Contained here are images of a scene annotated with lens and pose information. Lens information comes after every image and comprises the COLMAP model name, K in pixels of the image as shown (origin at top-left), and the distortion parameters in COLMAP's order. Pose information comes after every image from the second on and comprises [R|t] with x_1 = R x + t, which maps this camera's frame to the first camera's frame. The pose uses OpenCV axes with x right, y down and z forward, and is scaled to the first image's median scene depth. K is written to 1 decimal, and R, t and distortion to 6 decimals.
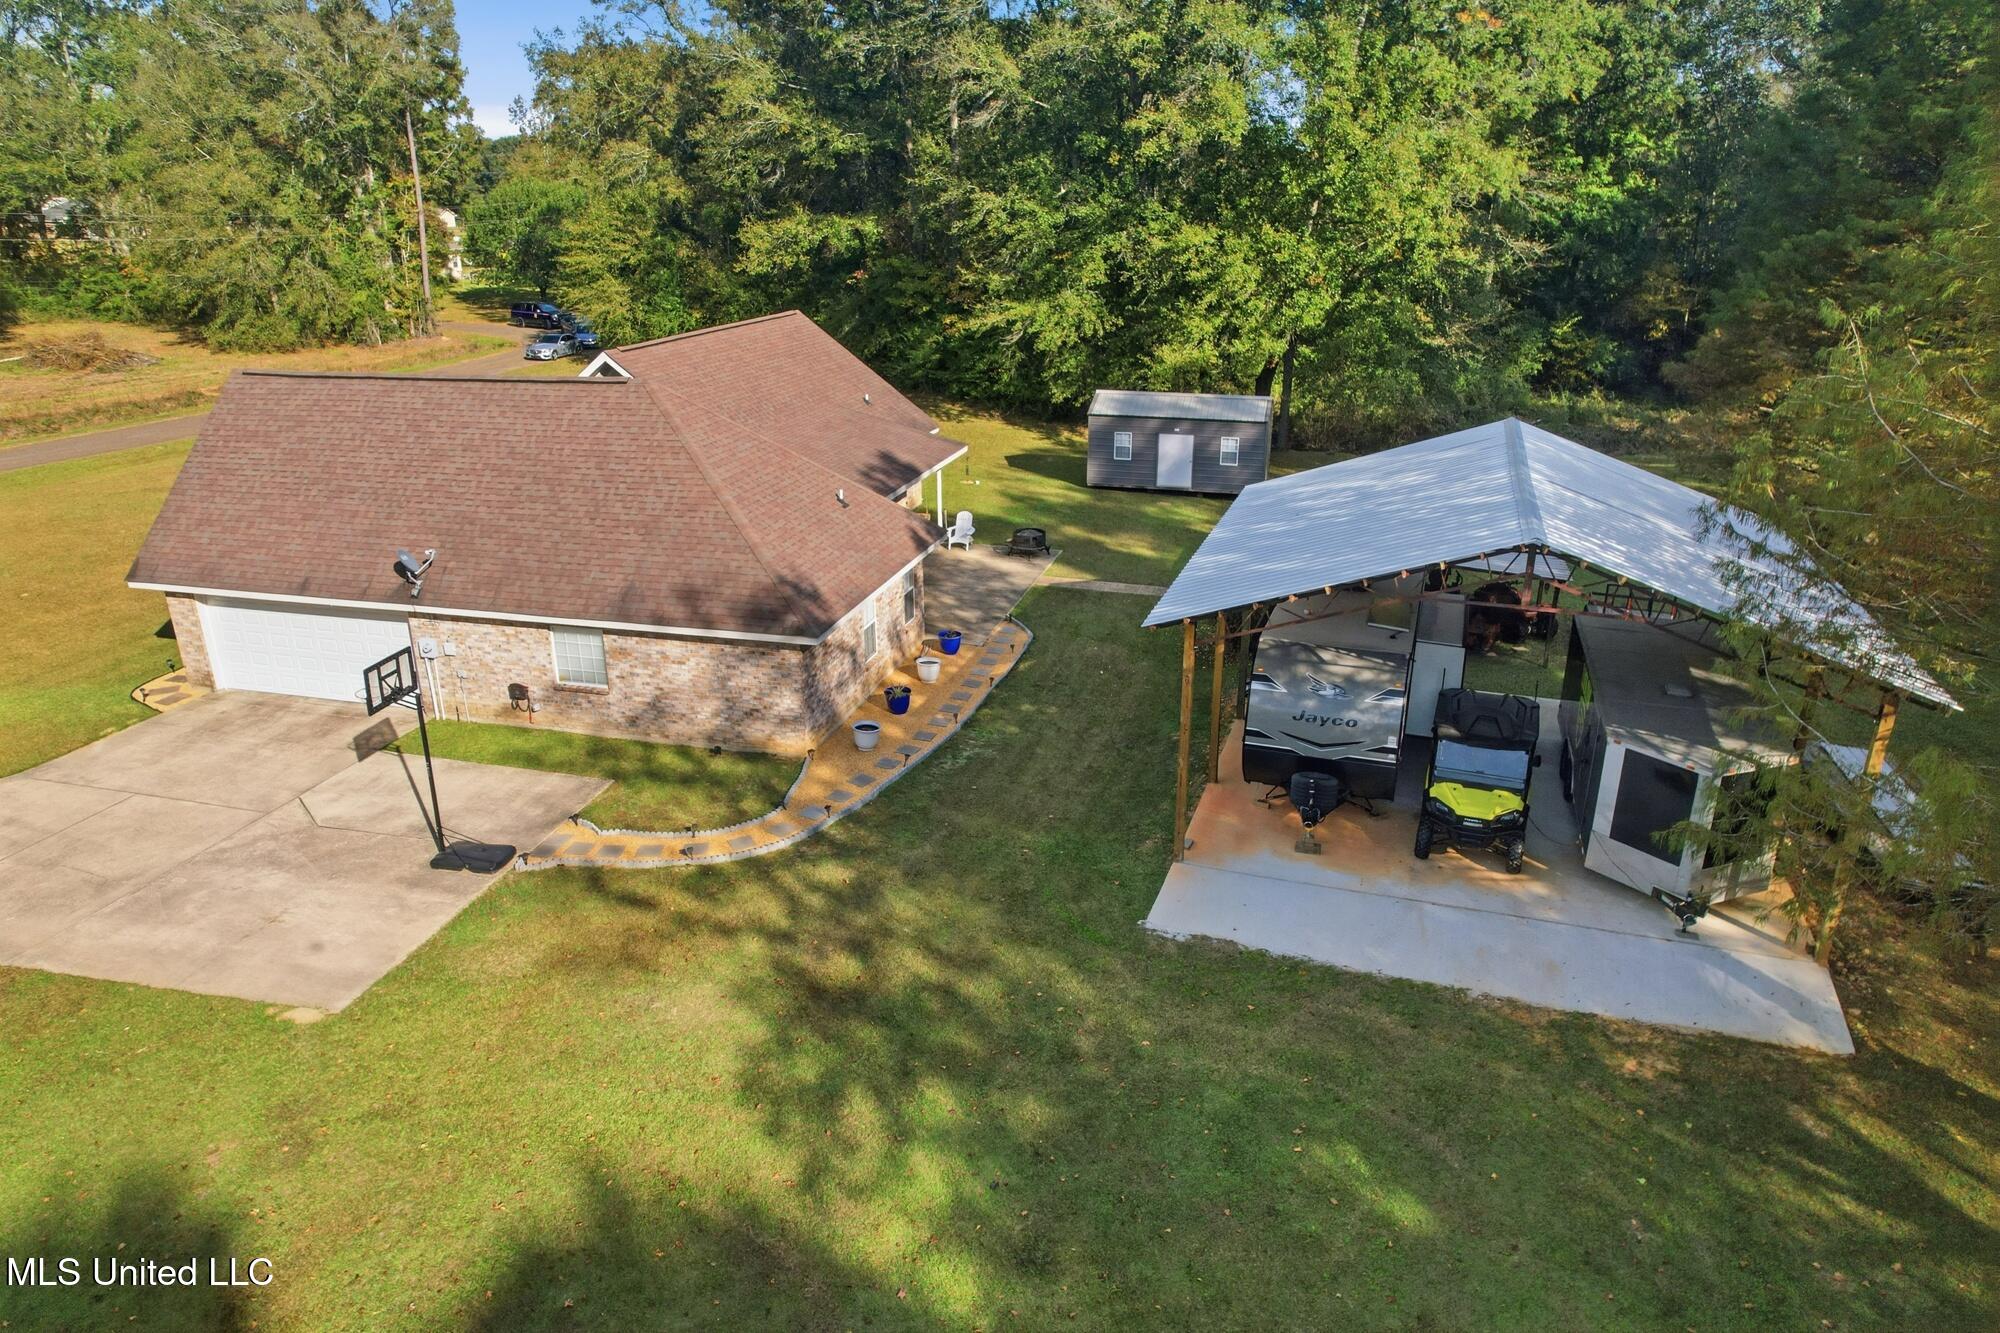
lens RADIAL K [[1264.2, 0, 1000.0], [0, 1264.2, 666.5], [0, 0, 1]] dist [-0.056193, 0.065843]
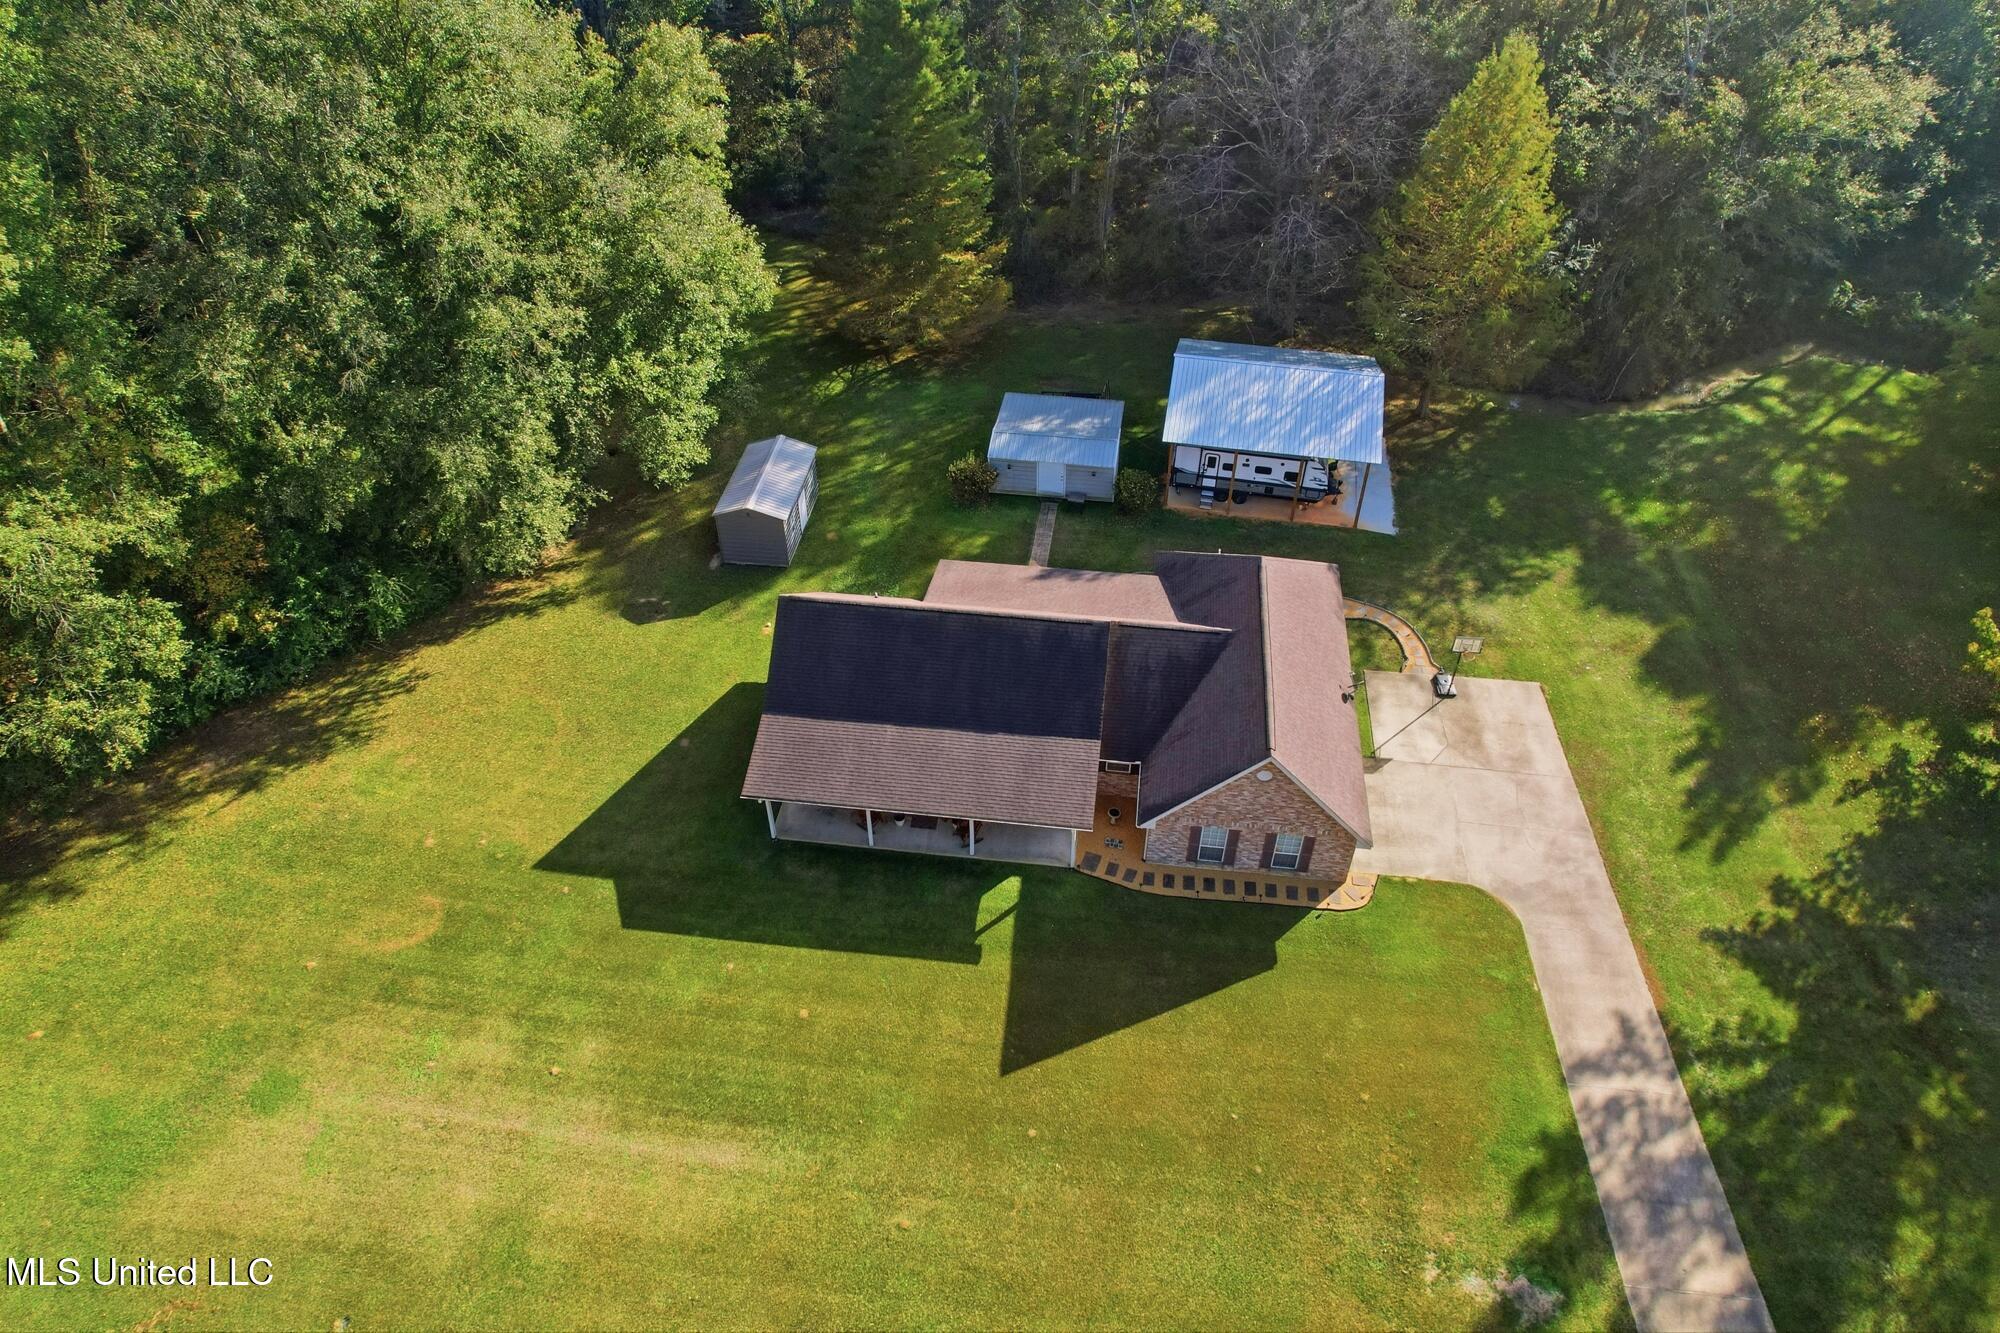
lens RADIAL K [[1264.2, 0, 1000.0], [0, 1264.2, 666.5], [0, 0, 1]] dist [-0.056193, 0.065843]
pose [[-0.144578, -0.651300, 0.744920, -1.765632], [0.338529, 0.674843, 0.655733, -1.515268], [-0.929782, 0.346982, 0.122916, 1.232334]]
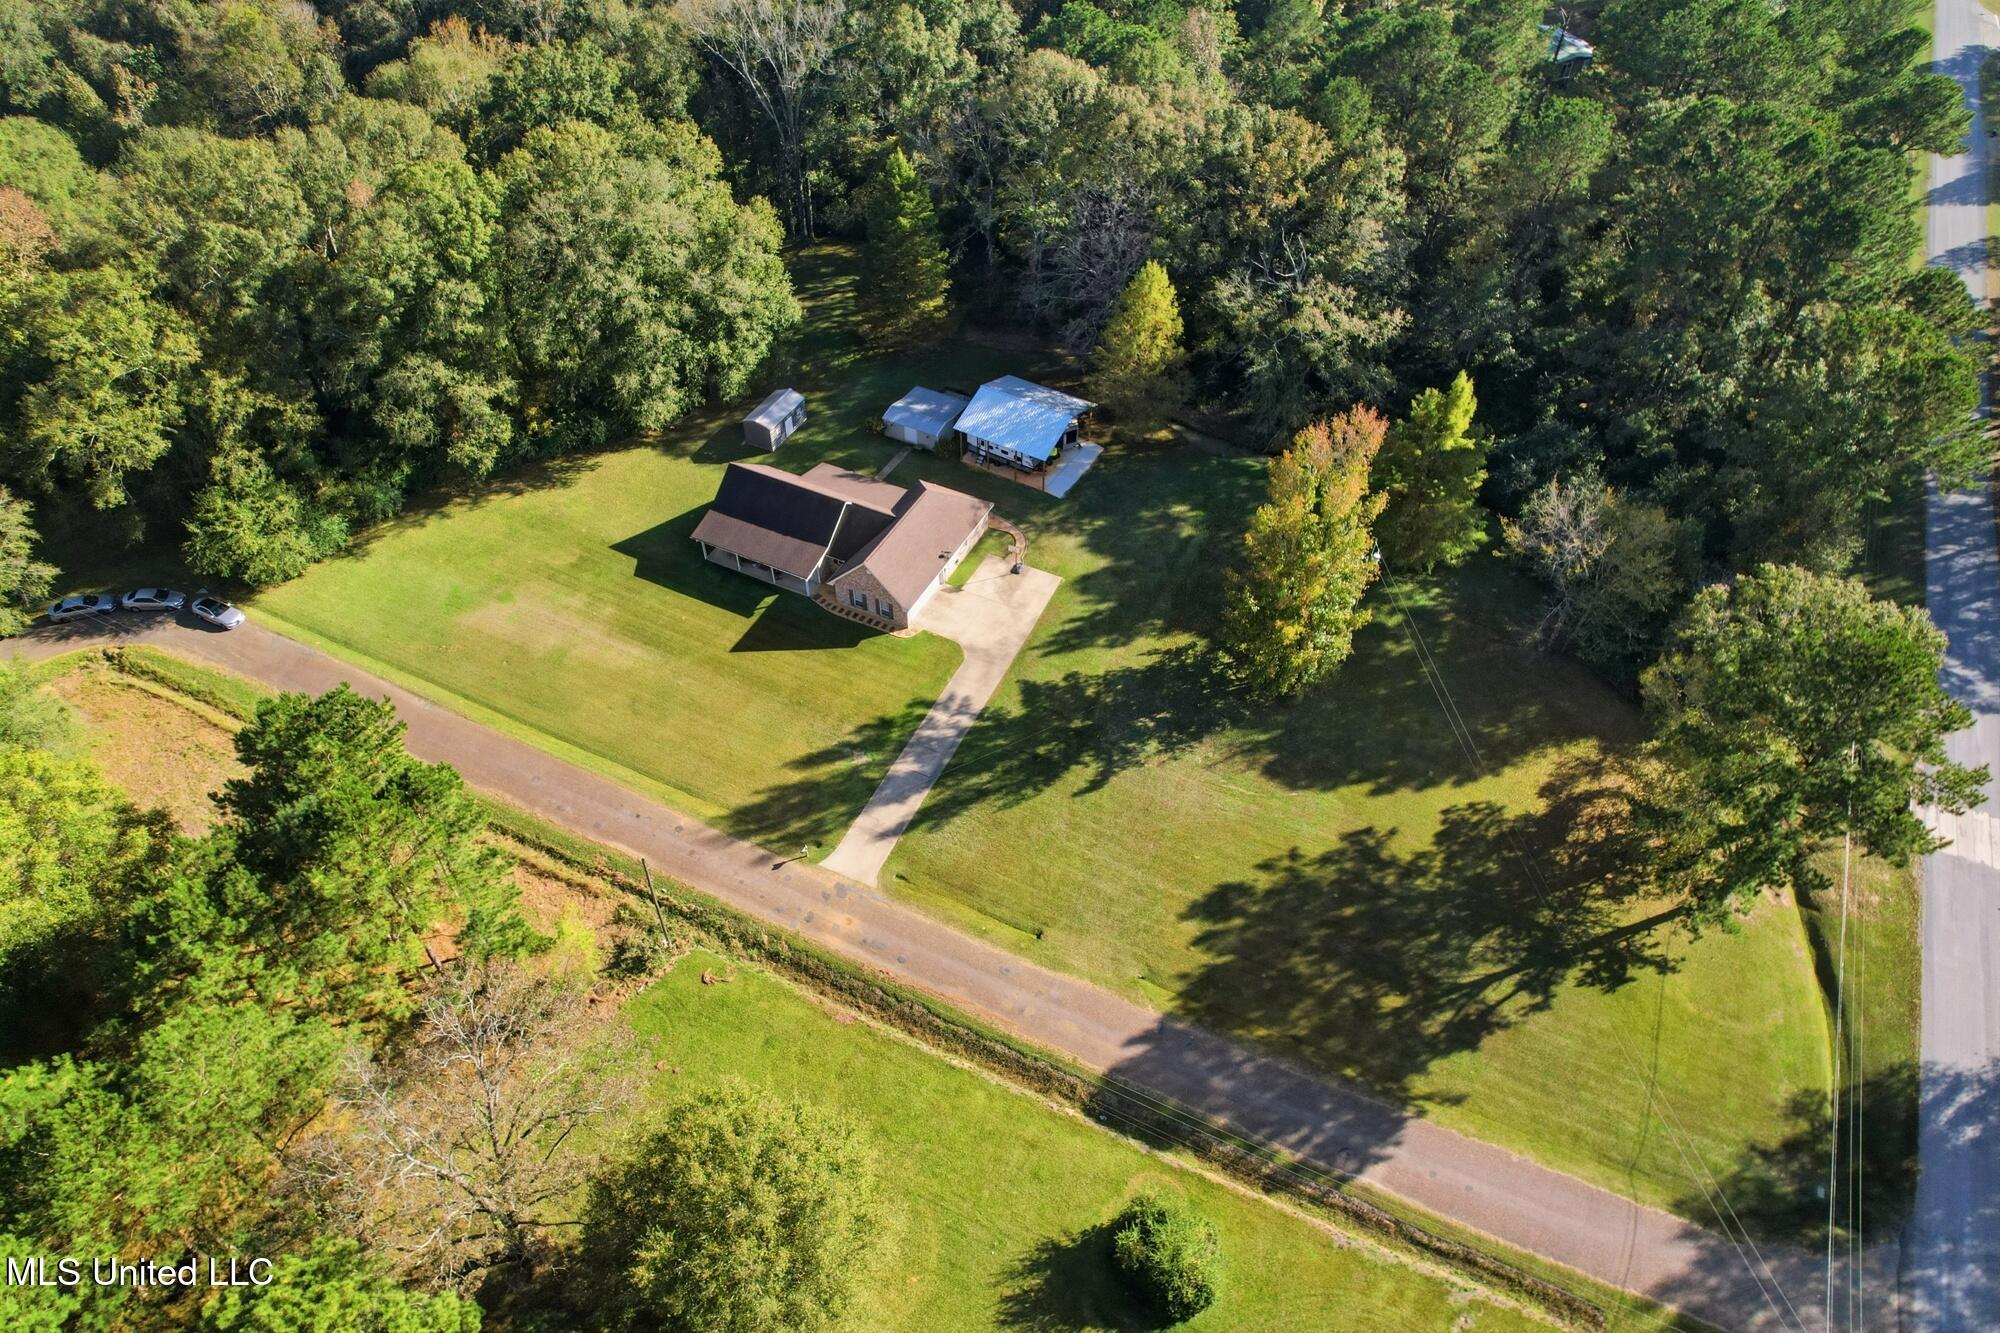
lens RADIAL K [[1264.2, 0, 1000.0], [0, 1264.2, 666.5], [0, 0, 1]] dist [-0.056193, 0.065843]
pose [[0.190019, -0.706632, 0.681589, -3.660675], [0.323896, 0.700490, 0.635929, -2.515563], [-0.926814, 0.099925, 0.361982, -0.723968]]
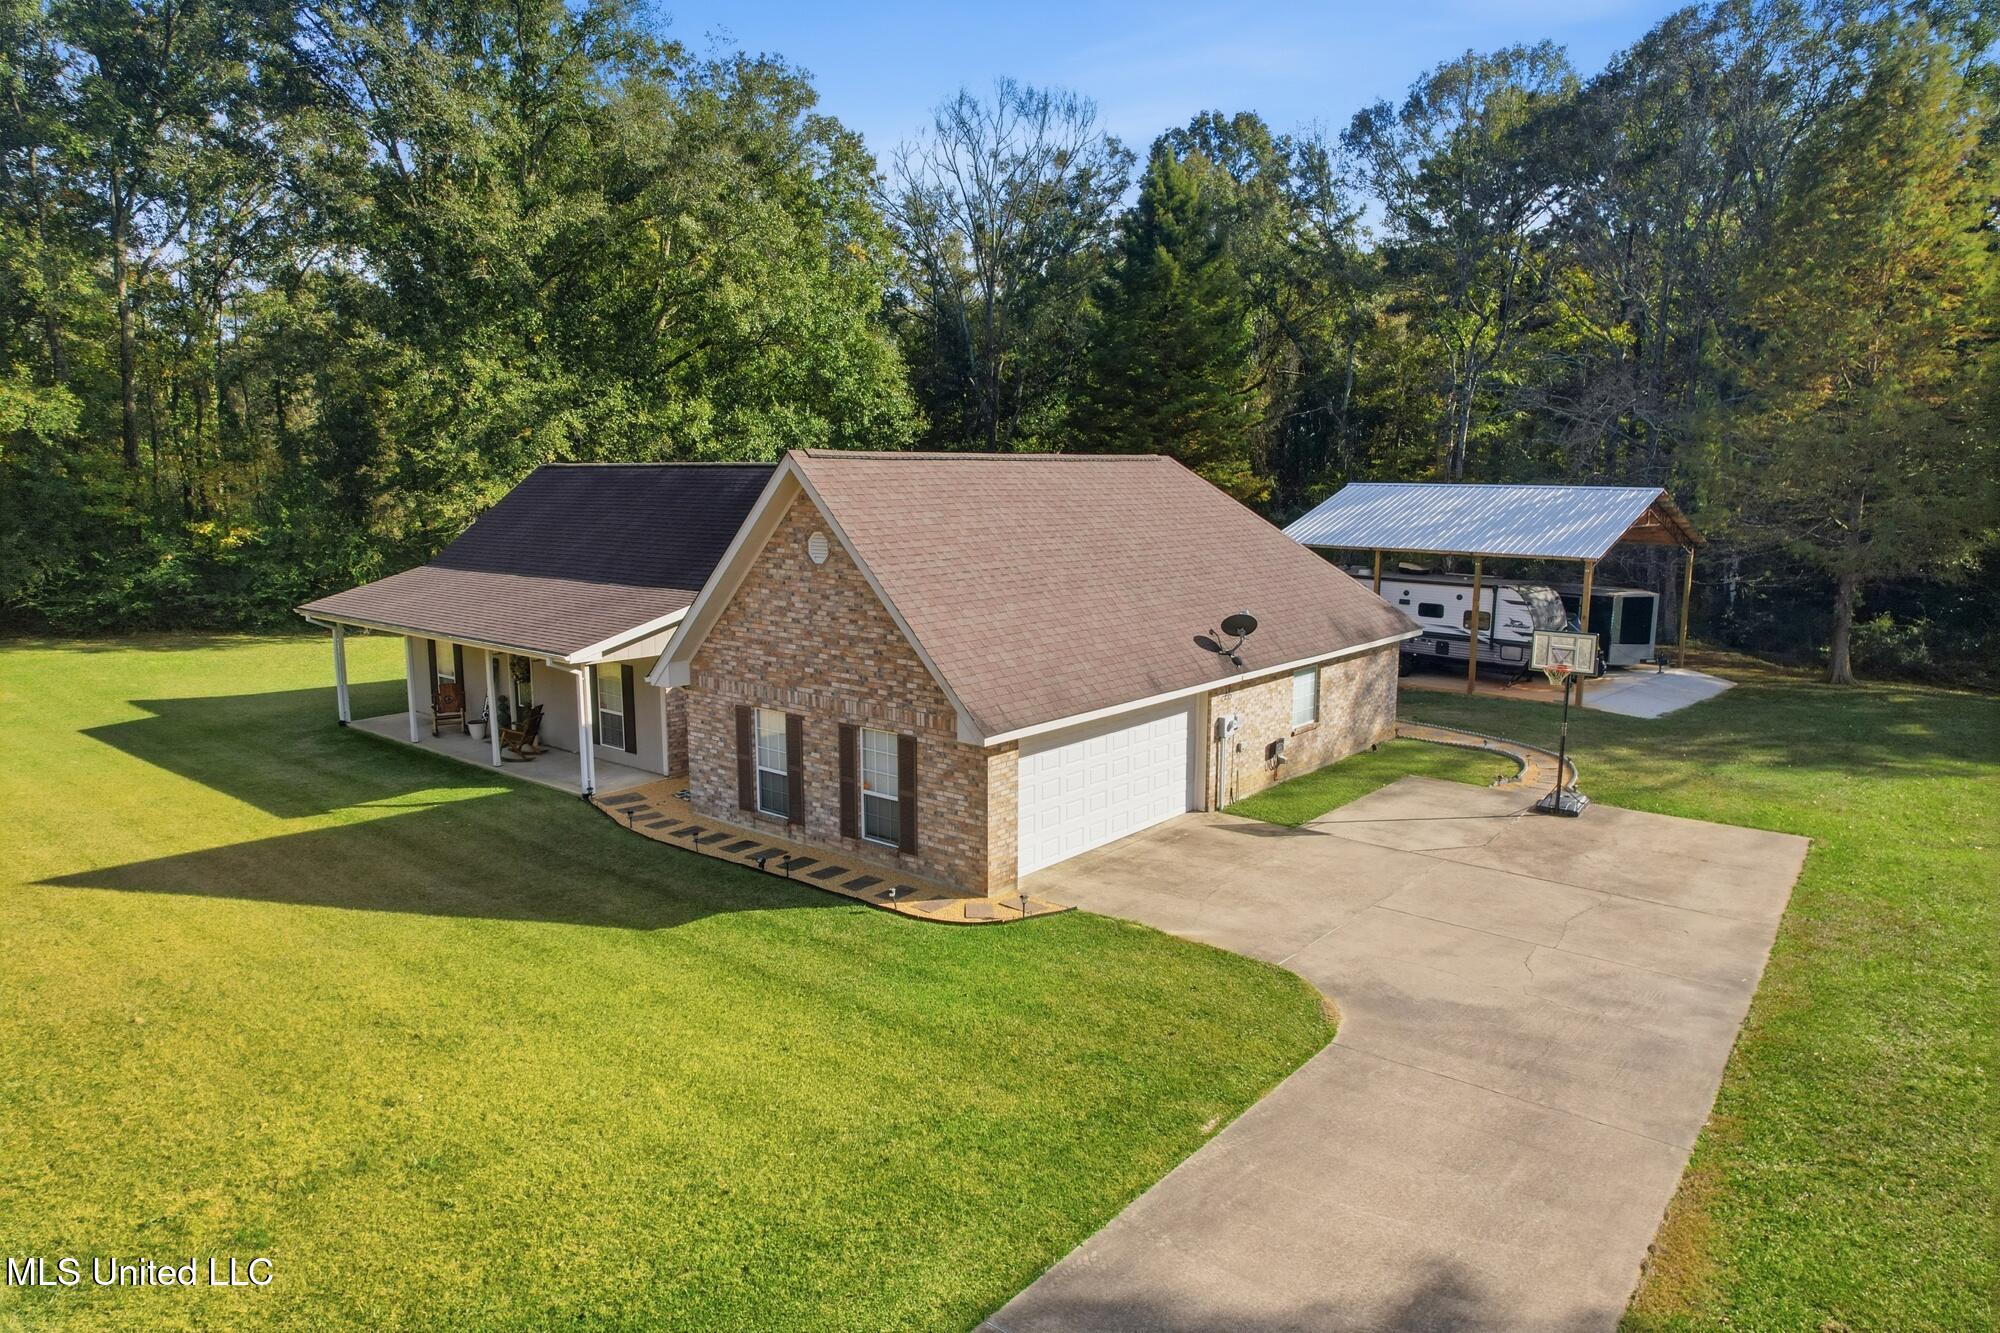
lens RADIAL K [[1264.2, 0, 1000.0], [0, 1264.2, 666.5], [0, 0, 1]] dist [-0.056193, 0.065843]
pose [[0.412617, -0.134729, 0.900886, -1.357077], [0.311359, 0.950292, -0.000488, -0.107472], [-0.856039, 0.280700, 0.434056, 0.737865]]
